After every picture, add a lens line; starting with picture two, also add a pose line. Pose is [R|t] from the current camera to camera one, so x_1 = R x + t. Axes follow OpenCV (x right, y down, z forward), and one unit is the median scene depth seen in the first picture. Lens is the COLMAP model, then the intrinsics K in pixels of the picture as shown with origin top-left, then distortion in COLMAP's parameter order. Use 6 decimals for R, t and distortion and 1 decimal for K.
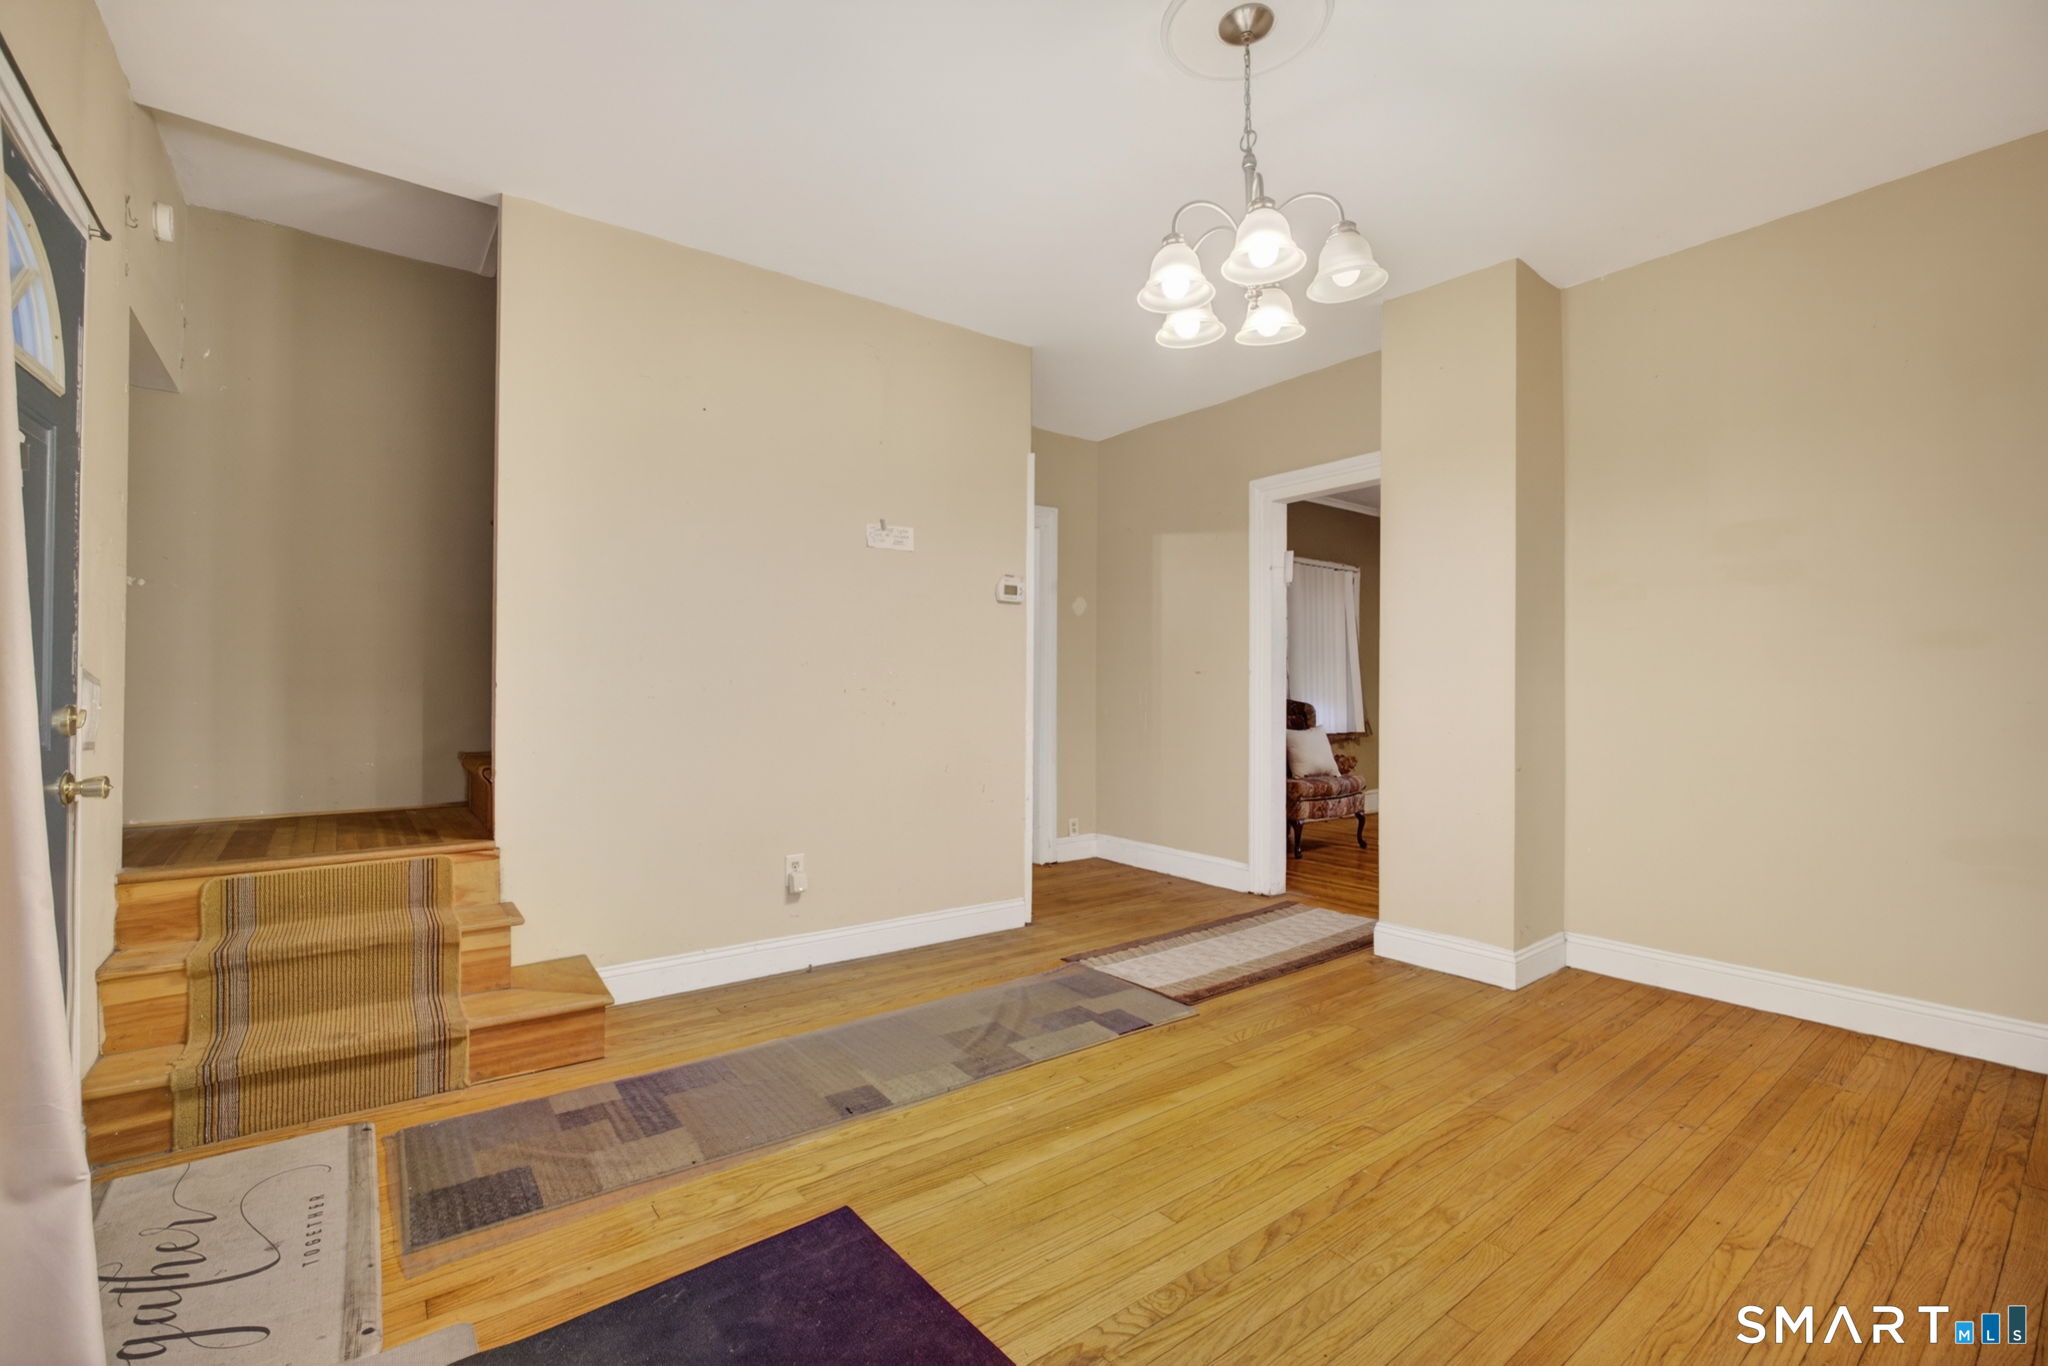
lens RADIAL K [[876.1, 0, 1009.7], [0, 876.1, 680.4], [0, 0, 1]] dist [-0.017200, 0.000140]
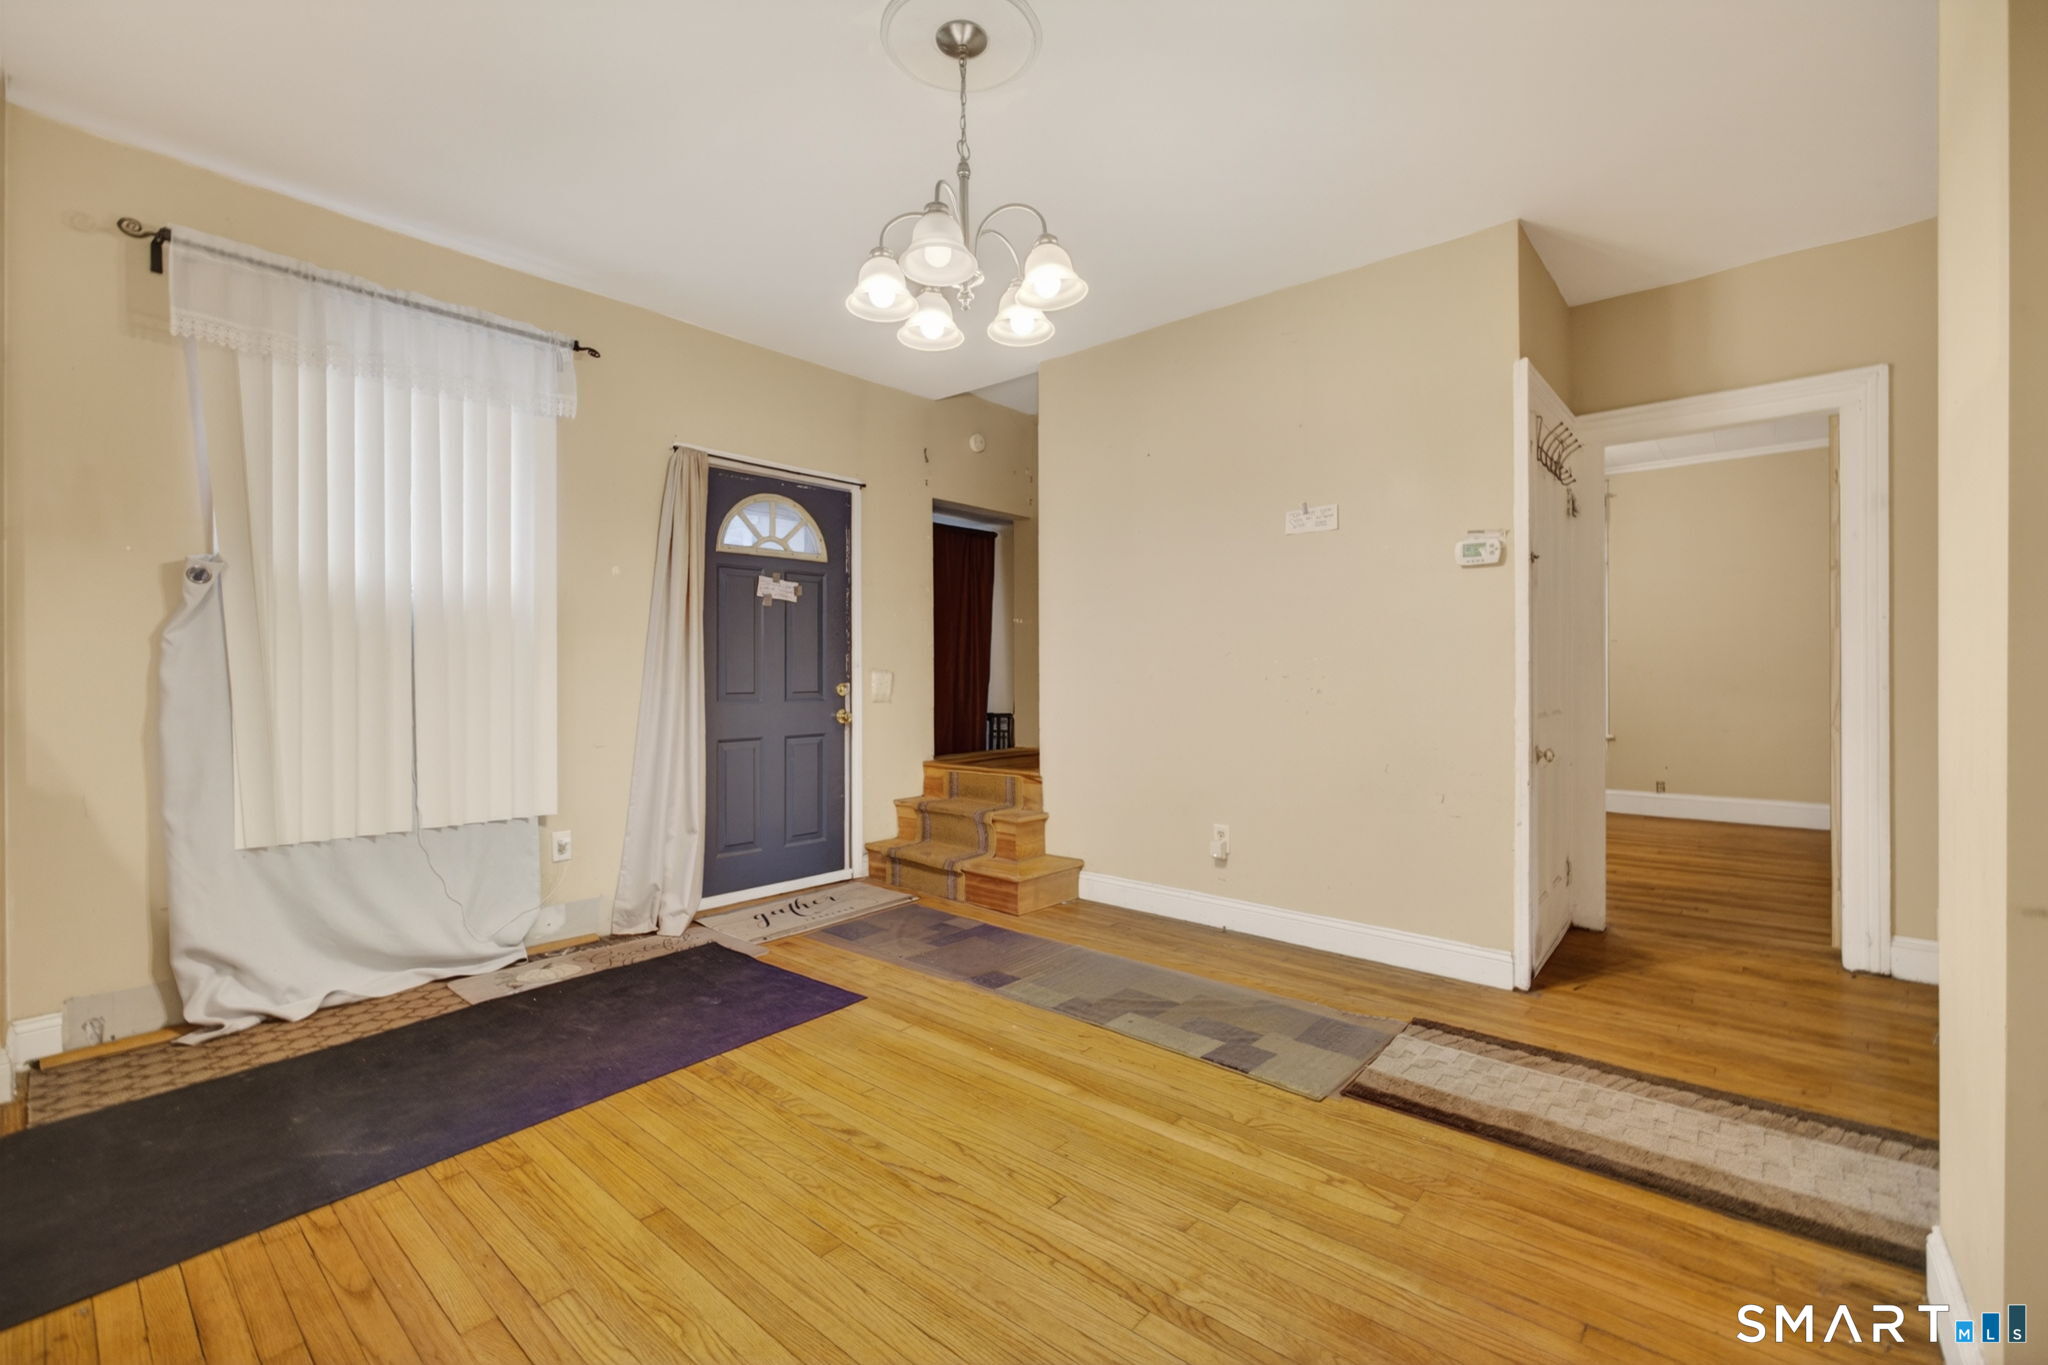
lens RADIAL K [[876.1, 0, 1013.4], [0, 876.1, 672.2], [0, 0, 1]] dist [-0.017200, 0.000140]
pose [[0.211254, -0.003812, -0.977424, 1.014278], [0.009861, 0.999950, -0.001769, 0.004123], [0.977382, -0.009264, 0.211281, 0.645871]]
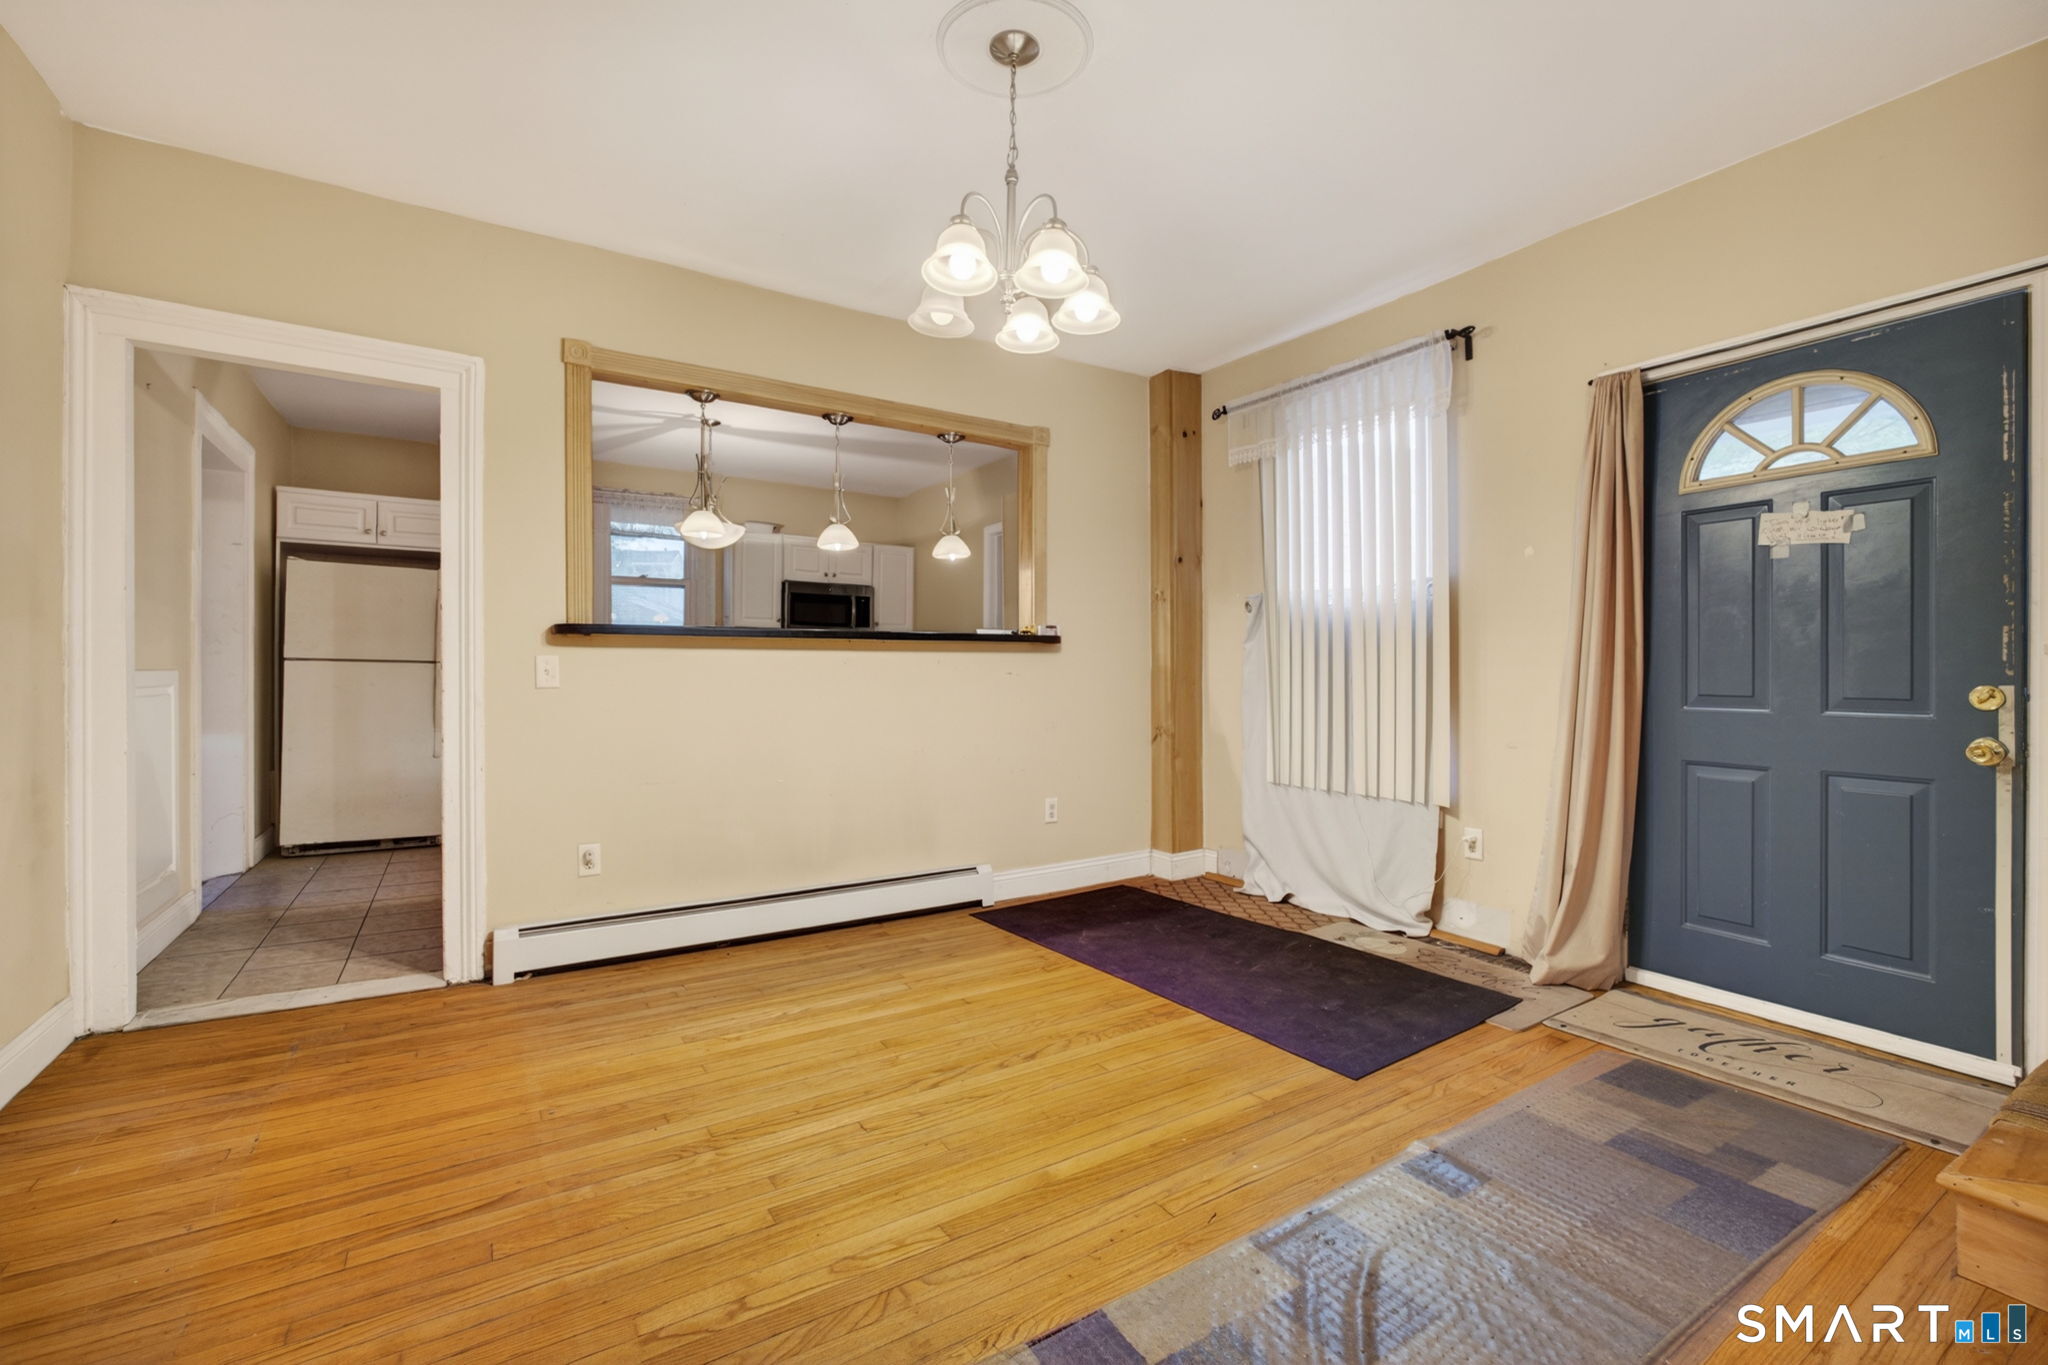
lens RADIAL K [[876.1, 0, 1018.8], [0, 876.1, 674.1], [0, 0, 1]] dist [-0.017200, 0.000140]
pose [[-0.996712, -0.003630, 0.080949, 0.139374], [-0.003996, 0.999983, -0.004357, 0.015657], [-0.080932, -0.004666, -0.996709, 1.602962]]
